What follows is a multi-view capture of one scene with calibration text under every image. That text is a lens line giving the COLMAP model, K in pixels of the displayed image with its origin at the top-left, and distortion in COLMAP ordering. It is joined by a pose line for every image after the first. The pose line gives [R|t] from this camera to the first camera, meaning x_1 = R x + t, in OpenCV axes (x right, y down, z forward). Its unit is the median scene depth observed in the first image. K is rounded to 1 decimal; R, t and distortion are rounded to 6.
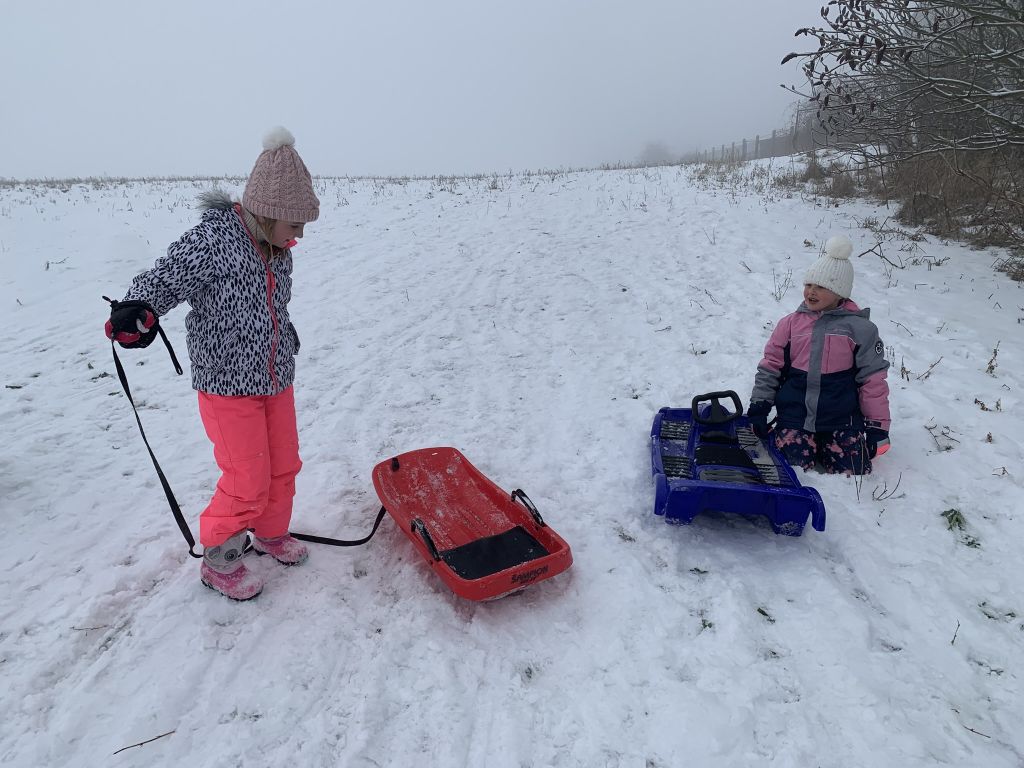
lens RADIAL K [[779.8, 0, 511.4], [0, 779.8, 381.6], [0, 0, 1]] dist [0.046215, -0.043426]
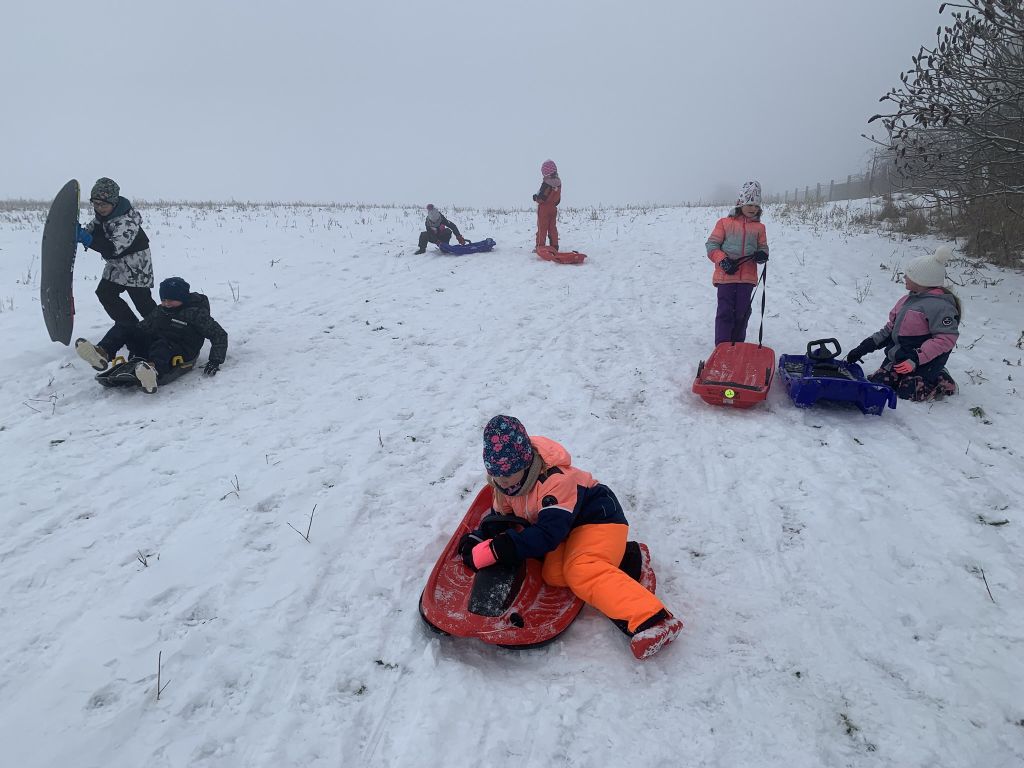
lens RADIAL K [[779.8, 0, 497.0], [0, 779.8, 386.0], [0, 0, 1]] dist [0.046215, -0.043426]
pose [[0.995024, 0.049878, -0.086249, -0.085656], [-0.053216, 0.997903, -0.036844, 0.070526], [0.084230, 0.041250, 0.995592, -0.210939]]
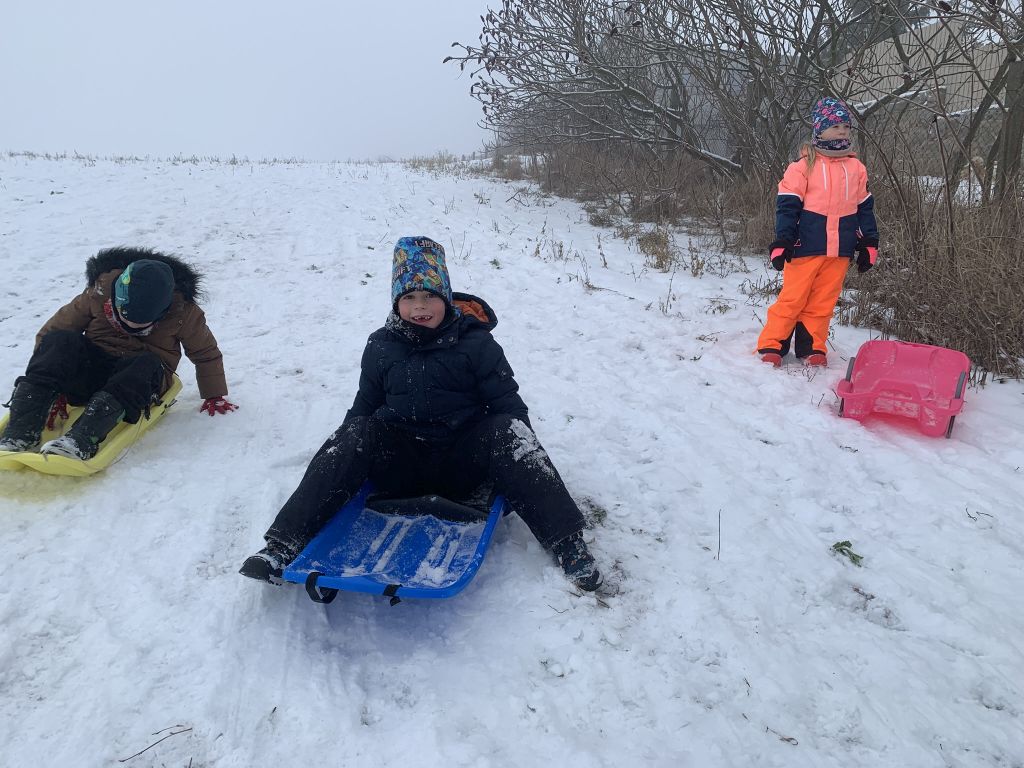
lens RADIAL K [[779.8, 0, 514.3], [0, 779.8, 388.5], [0, 0, 1]] dist [0.046215, -0.043426]
pose [[0.945217, -0.028795, 0.325170, -0.029174], [0.034615, 0.999327, -0.012125, 0.165638], [-0.324603, 0.022716, 0.945578, -0.312183]]
